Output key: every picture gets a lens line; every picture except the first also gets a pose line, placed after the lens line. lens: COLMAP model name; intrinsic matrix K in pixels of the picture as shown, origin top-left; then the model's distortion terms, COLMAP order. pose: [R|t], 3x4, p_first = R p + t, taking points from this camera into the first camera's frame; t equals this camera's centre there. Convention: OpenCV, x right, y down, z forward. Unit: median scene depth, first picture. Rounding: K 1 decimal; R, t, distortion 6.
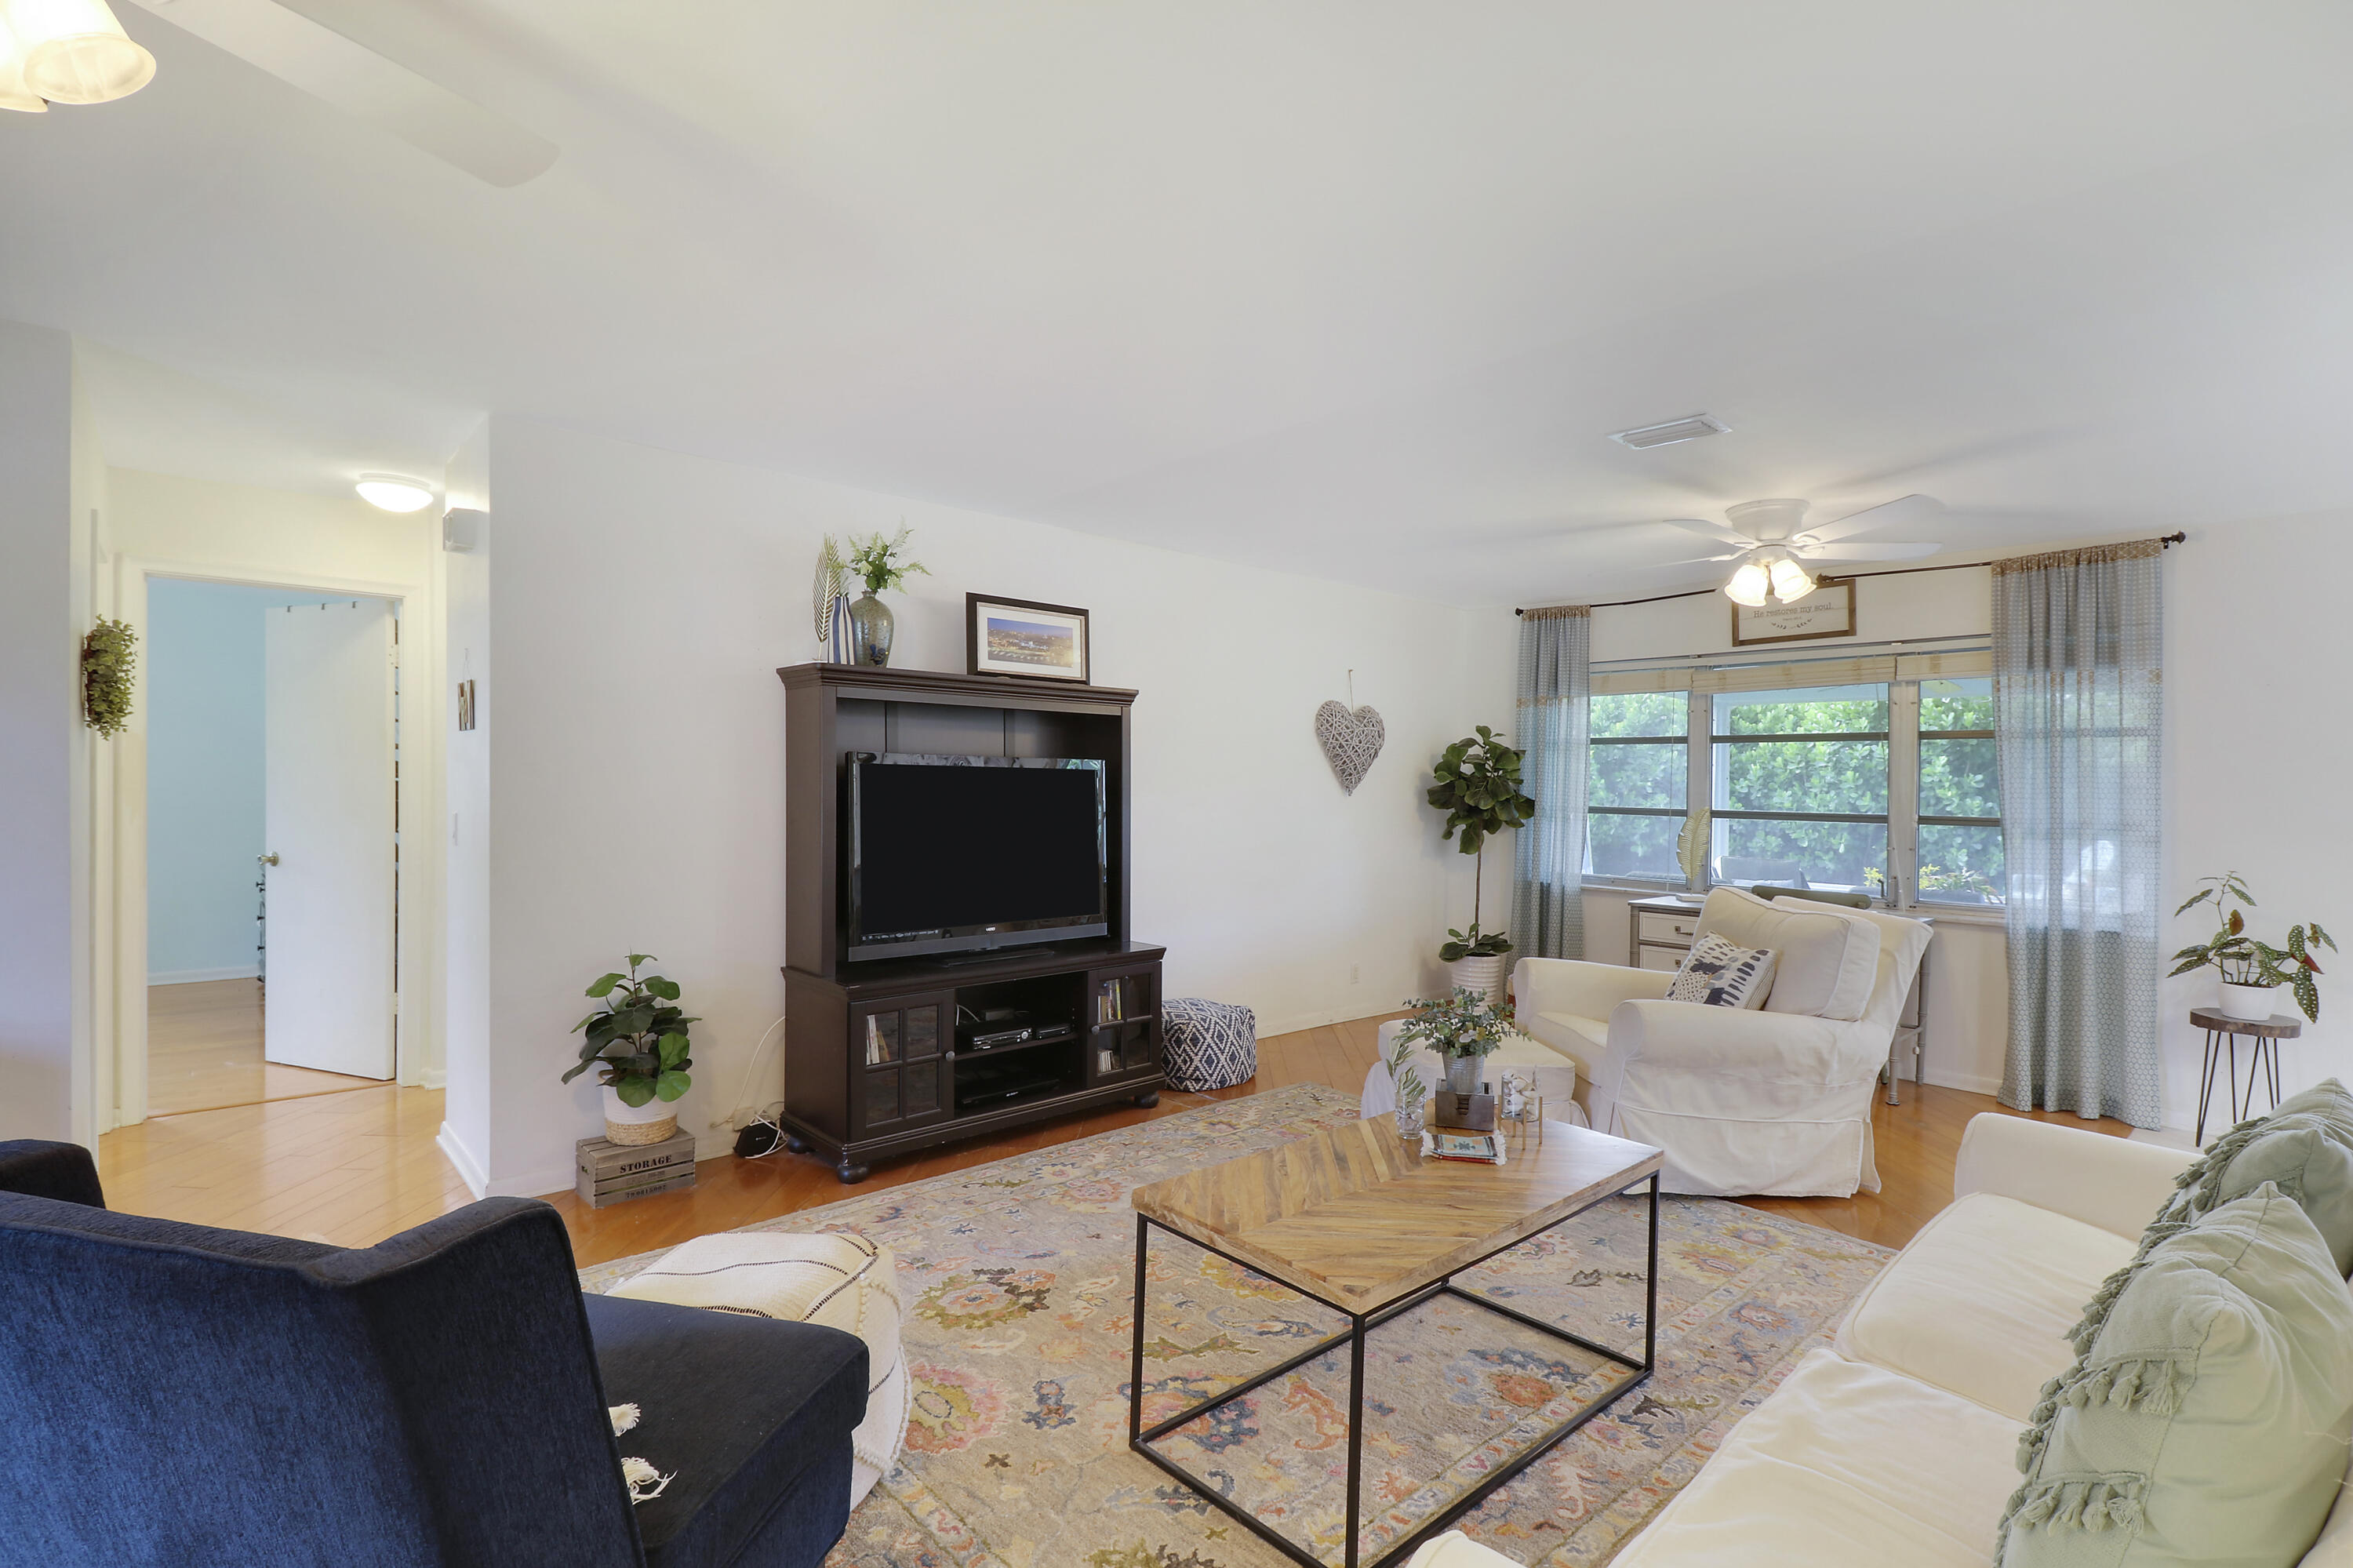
lens RADIAL K [[1151.4, 0, 1176.5], [0, 1151.4, 784.0], [0, 0, 1]] dist [-0.002845, -0.010586]
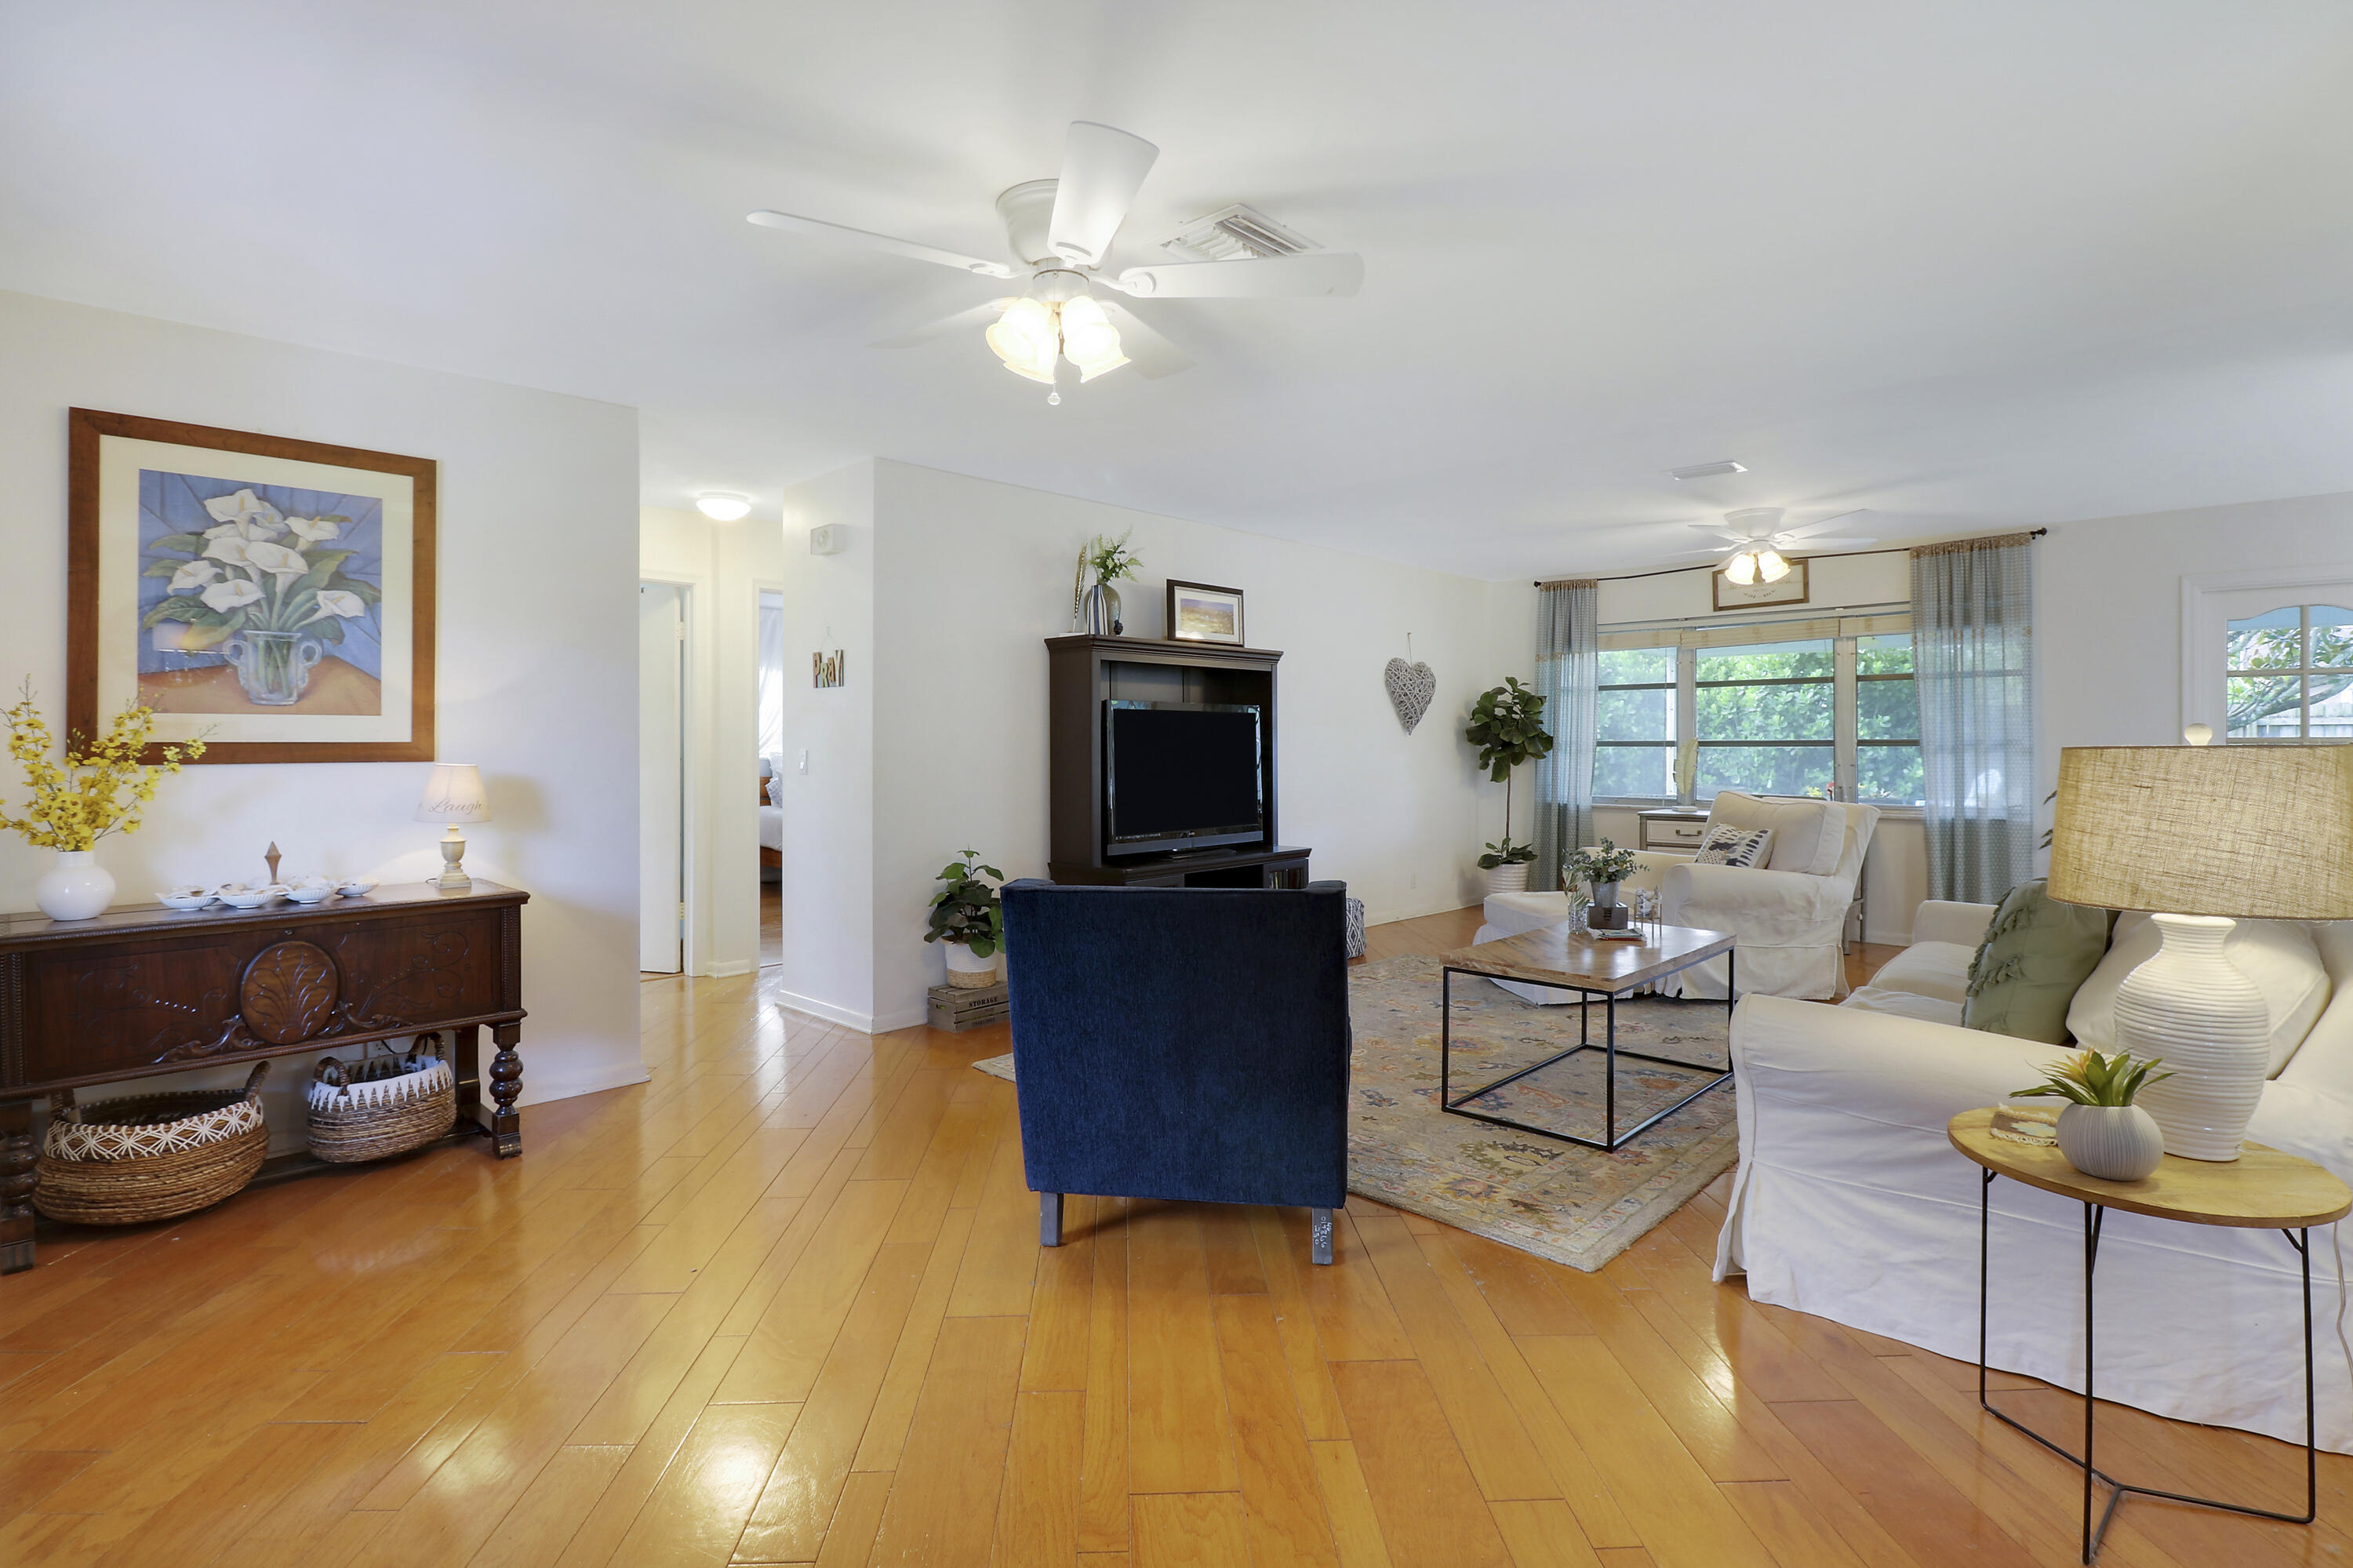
lens RADIAL K [[1165.4, 0, 1181.0], [0, 1165.4, 747.2], [0, 0, 1]] dist [-0.002930, -0.000807]
pose [[0.997102, -0.018708, 0.073739, -0.253527], [0.018593, 0.999825, 0.002253, 0.021543], [-0.073768, -0.000876, 0.997275, -0.307796]]
